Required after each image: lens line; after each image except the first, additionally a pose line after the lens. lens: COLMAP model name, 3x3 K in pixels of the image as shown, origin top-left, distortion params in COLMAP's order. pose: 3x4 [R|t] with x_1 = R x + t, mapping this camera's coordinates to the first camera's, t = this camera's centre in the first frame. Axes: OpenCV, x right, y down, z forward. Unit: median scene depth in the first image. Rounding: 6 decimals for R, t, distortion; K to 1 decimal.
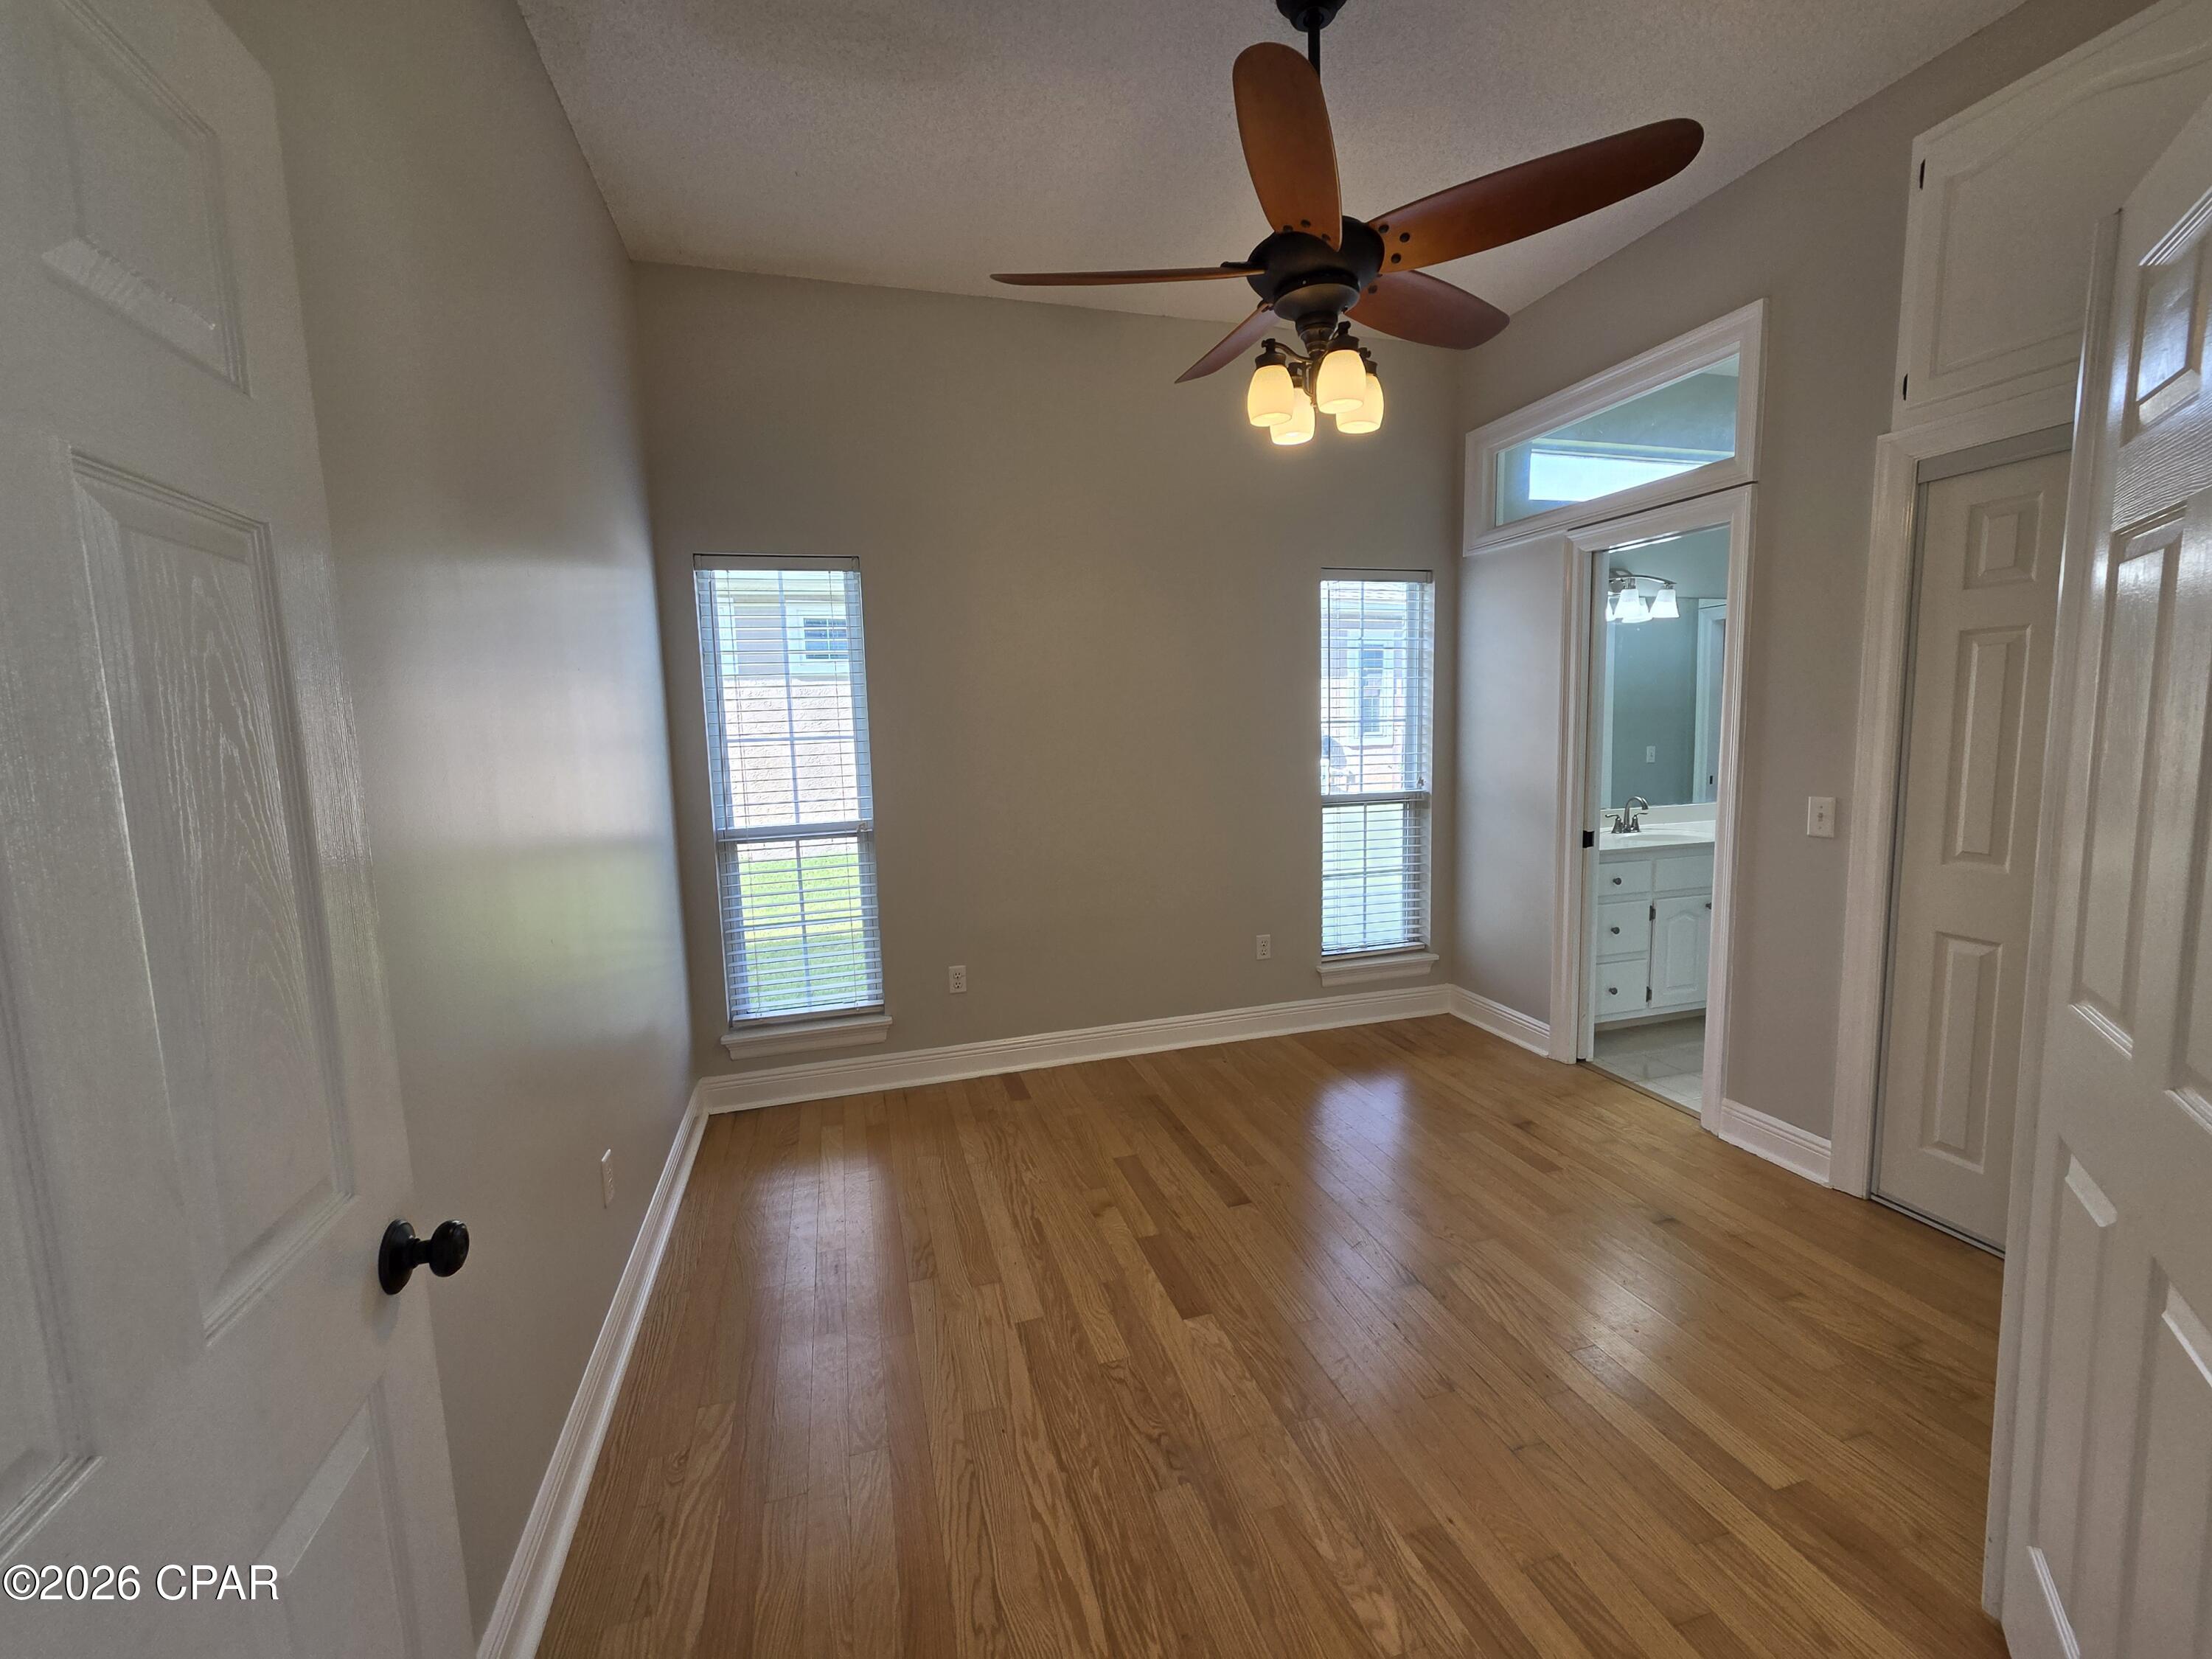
lens RADIAL K [[906.0, 0, 1106.0], [0, 906.0, 829.5], [0, 0, 1]] dist [-0.004544, 0.004930]
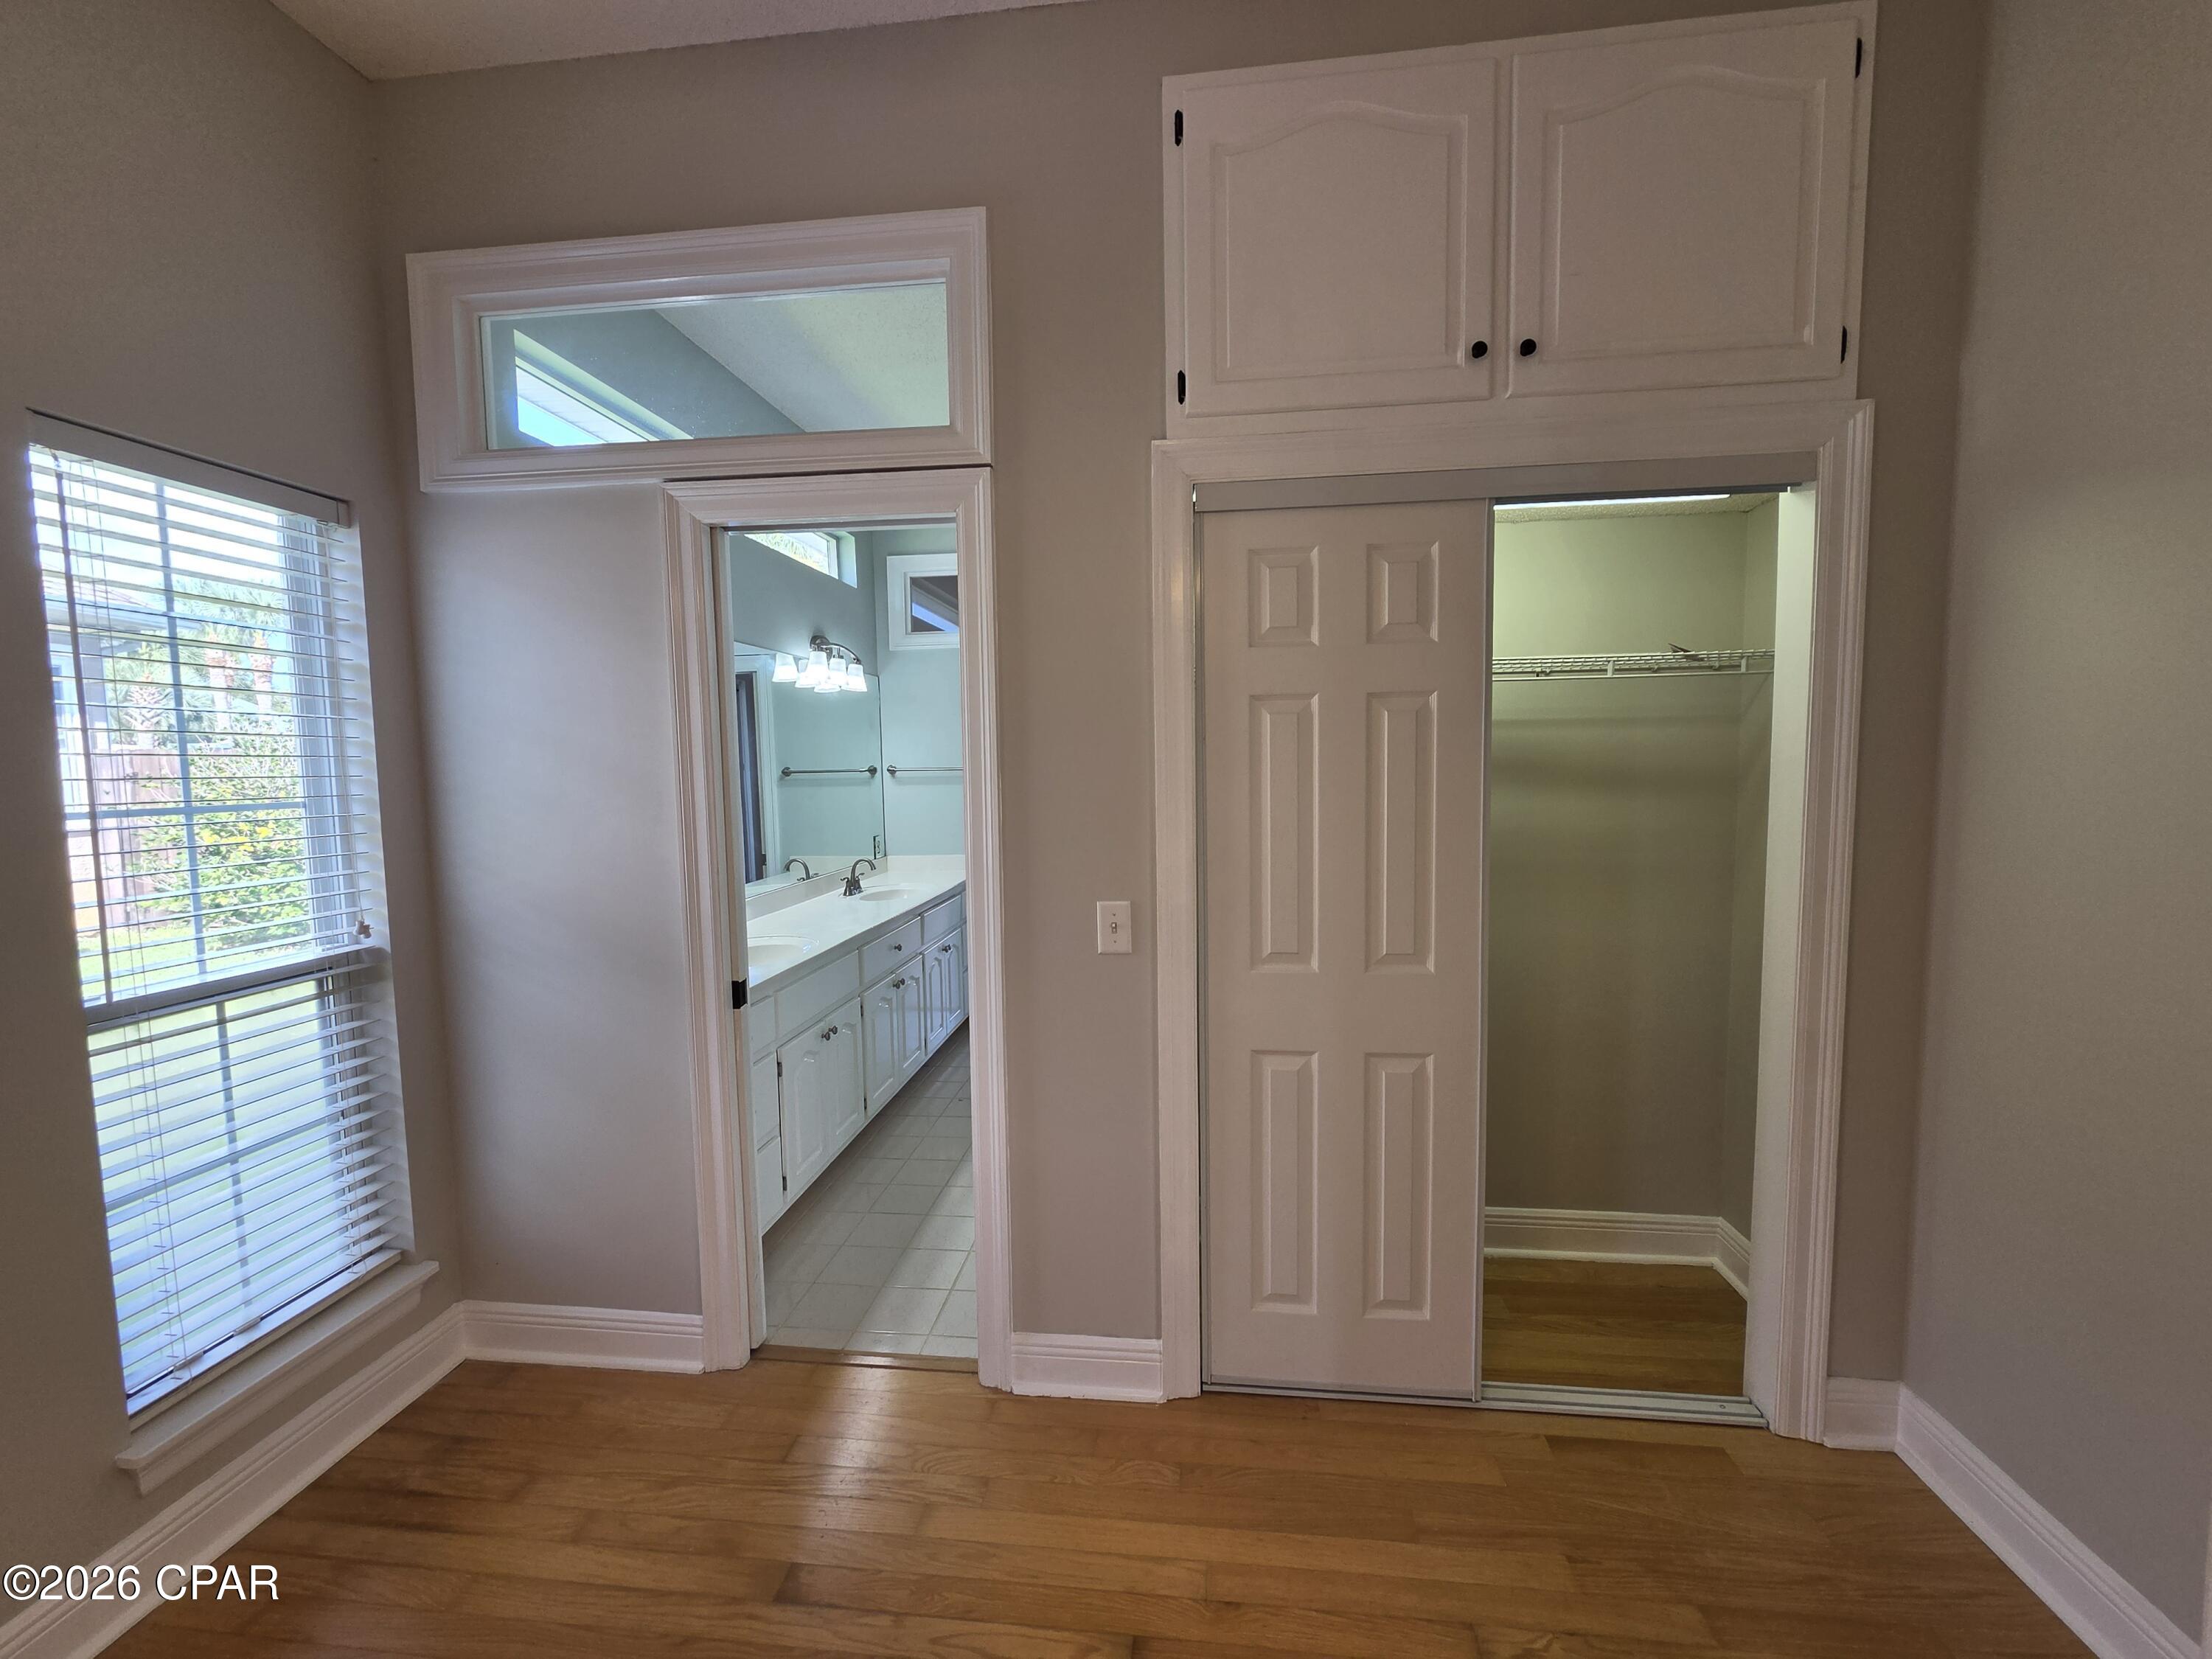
lens RADIAL K [[906.0, 0, 1106.0], [0, 906.0, 829.5], [0, 0, 1]] dist [-0.004544, 0.004930]
pose [[0.389301, -0.047905, 0.919864, 0.064751], [0.115423, 0.993312, 0.002882, -0.068494], [-0.913850, 0.105052, 0.392227, 0.487466]]
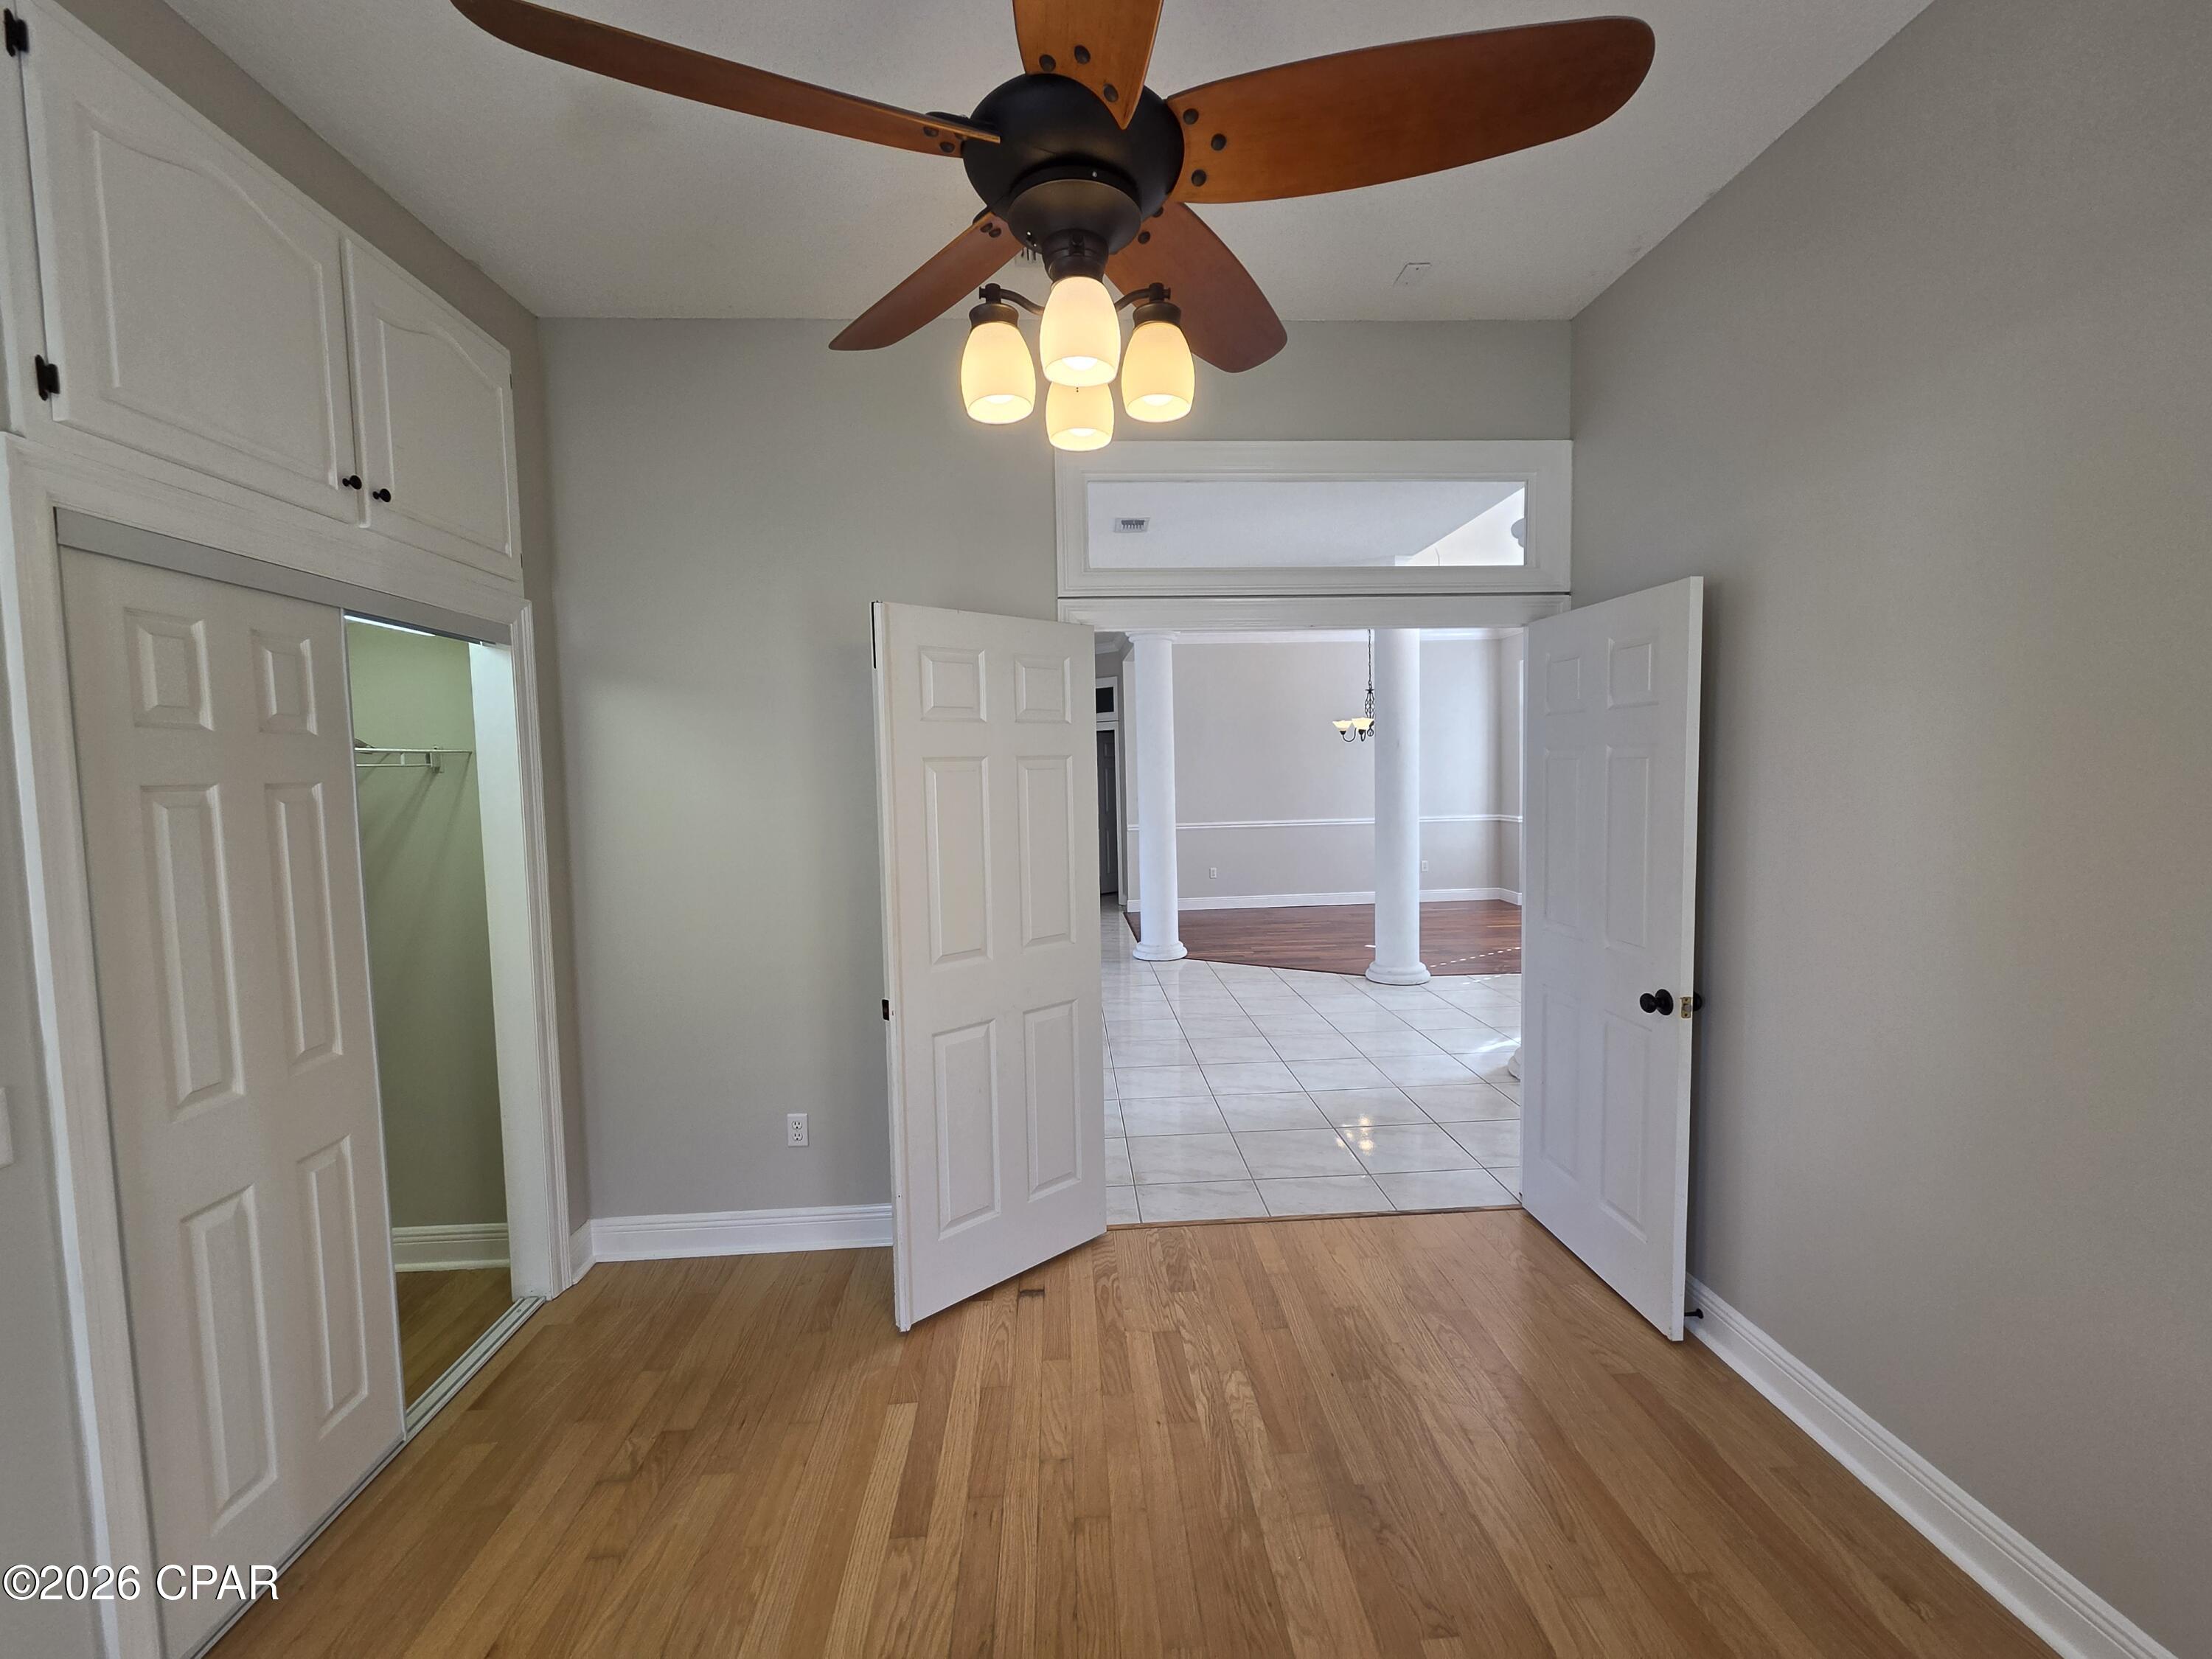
lens RADIAL K [[908.6, 0, 1112.9], [0, 908.6, 826.2], [0, 0, 1]] dist [-0.003716, -0.000548]
pose [[-0.973420, 0.038621, 0.225748, 0.044515], [0.078973, 0.981828, 0.172558, -0.151090], [-0.214982, 0.185799, -0.958781, 0.911278]]
